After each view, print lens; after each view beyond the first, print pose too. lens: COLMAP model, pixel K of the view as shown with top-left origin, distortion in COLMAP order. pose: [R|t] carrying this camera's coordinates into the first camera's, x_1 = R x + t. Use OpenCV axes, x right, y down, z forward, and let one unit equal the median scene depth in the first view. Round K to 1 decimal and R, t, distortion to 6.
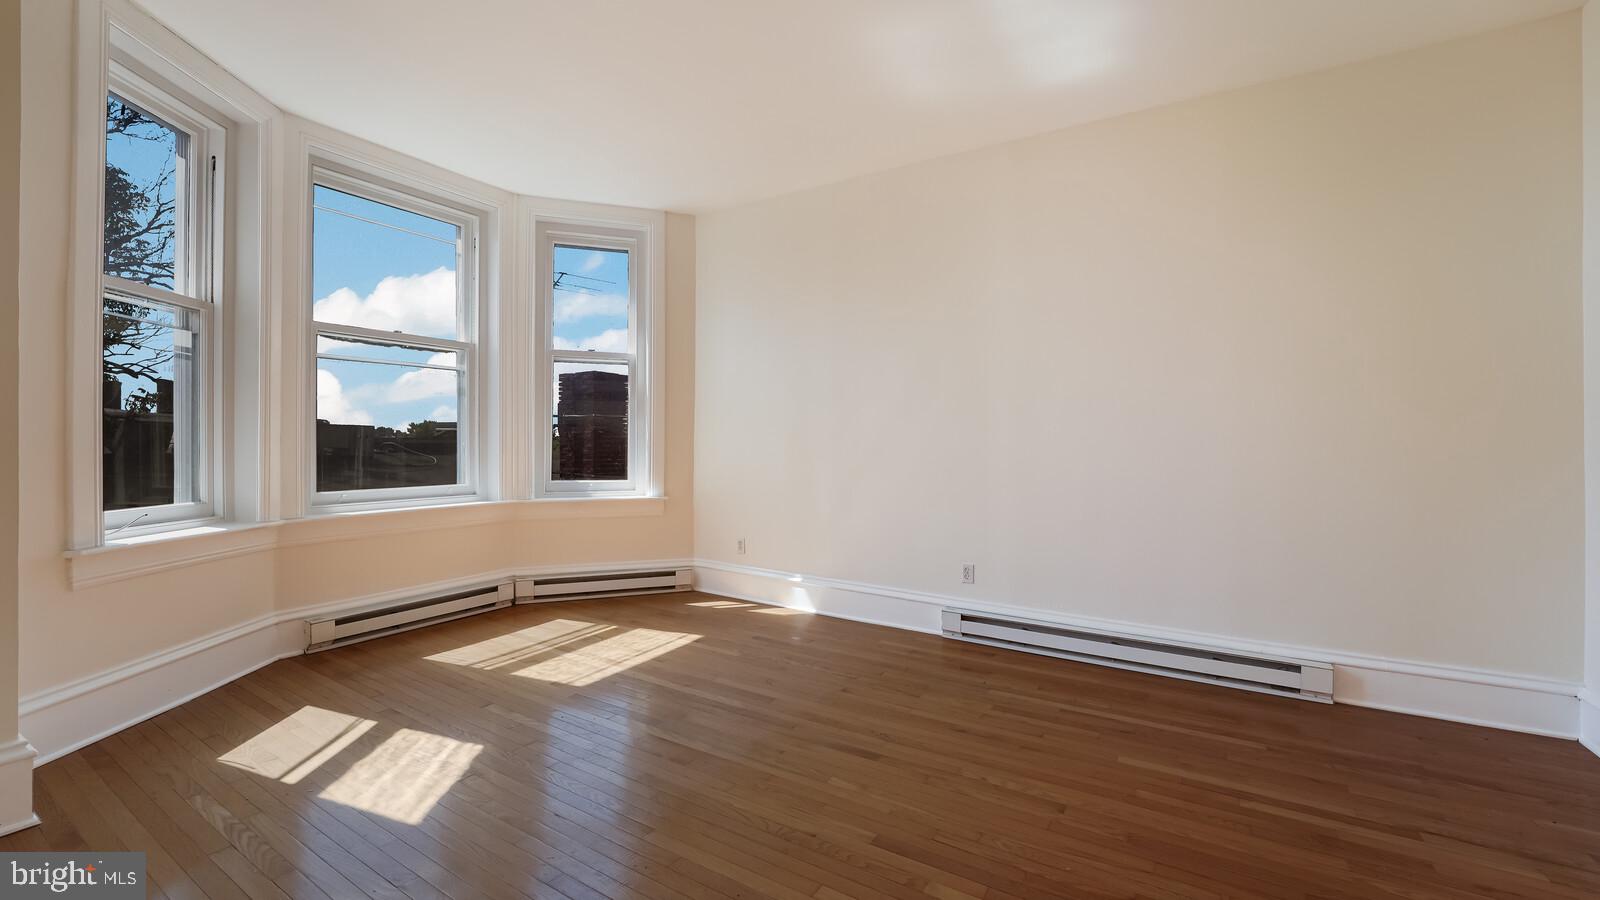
lens RADIAL K [[649.6, 0, 802.1], [0, 649.6, 447.4], [0, 0, 1]] dist [-0.023718, 0.001533]
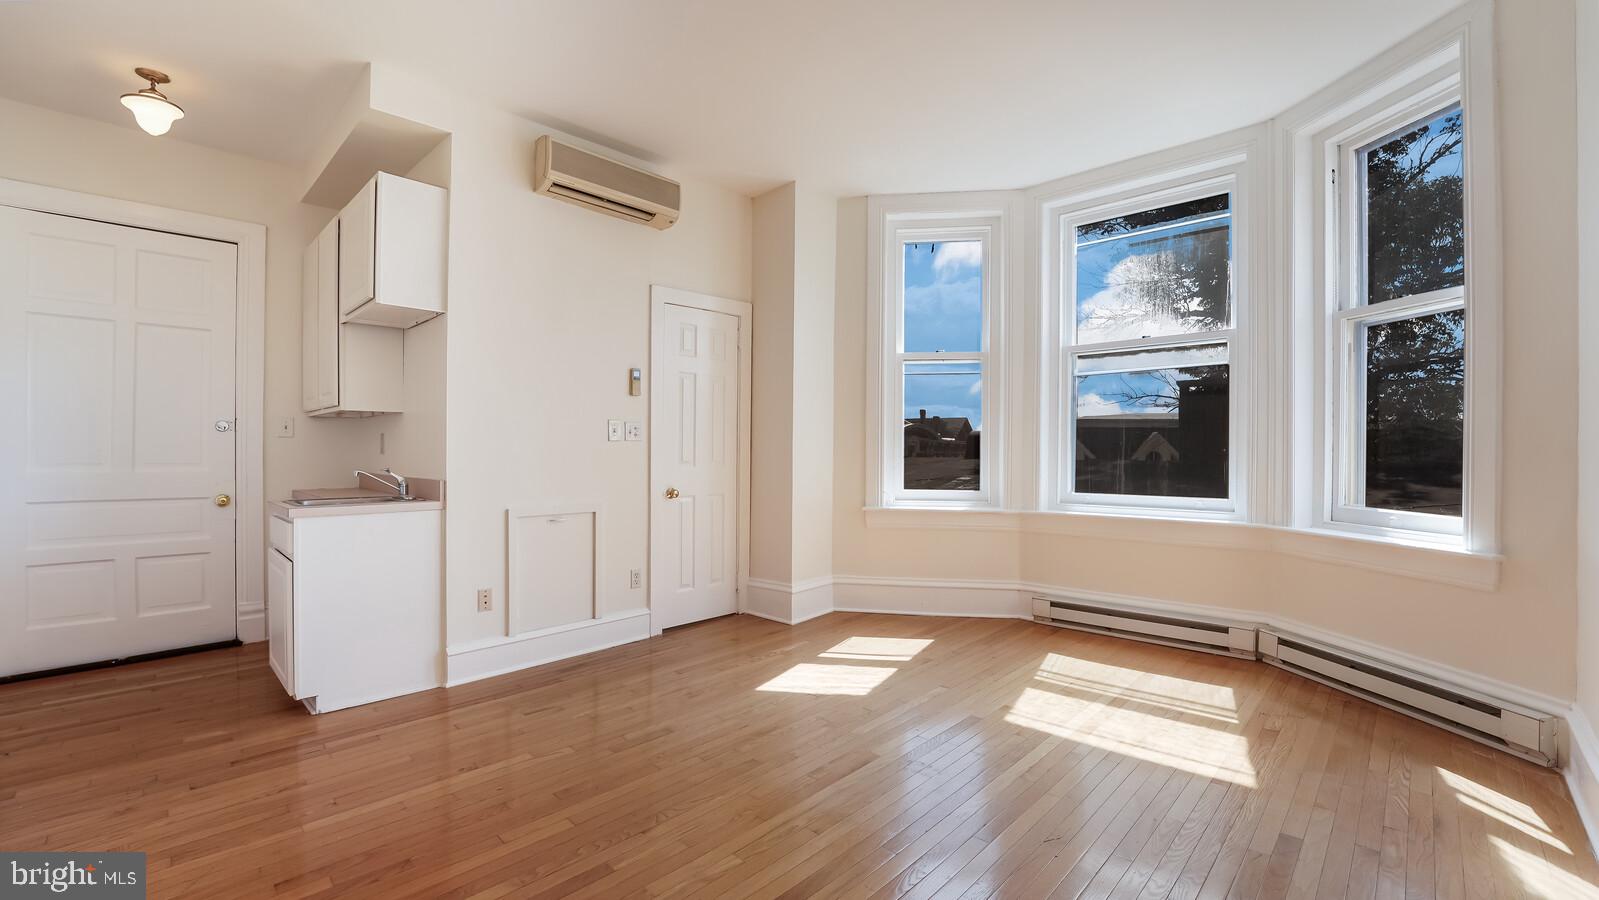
lens RADIAL K [[649.2, 0, 781.8], [0, 649.2, 456.8], [0, 0, 1]] dist [-0.023718, 0.001533]
pose [[-0.218743, 0.011078, -0.975720, 0.532869], [-0.001911, 0.999929, 0.011781, -0.007951], [0.975781, 0.004442, -0.218706, 0.784158]]
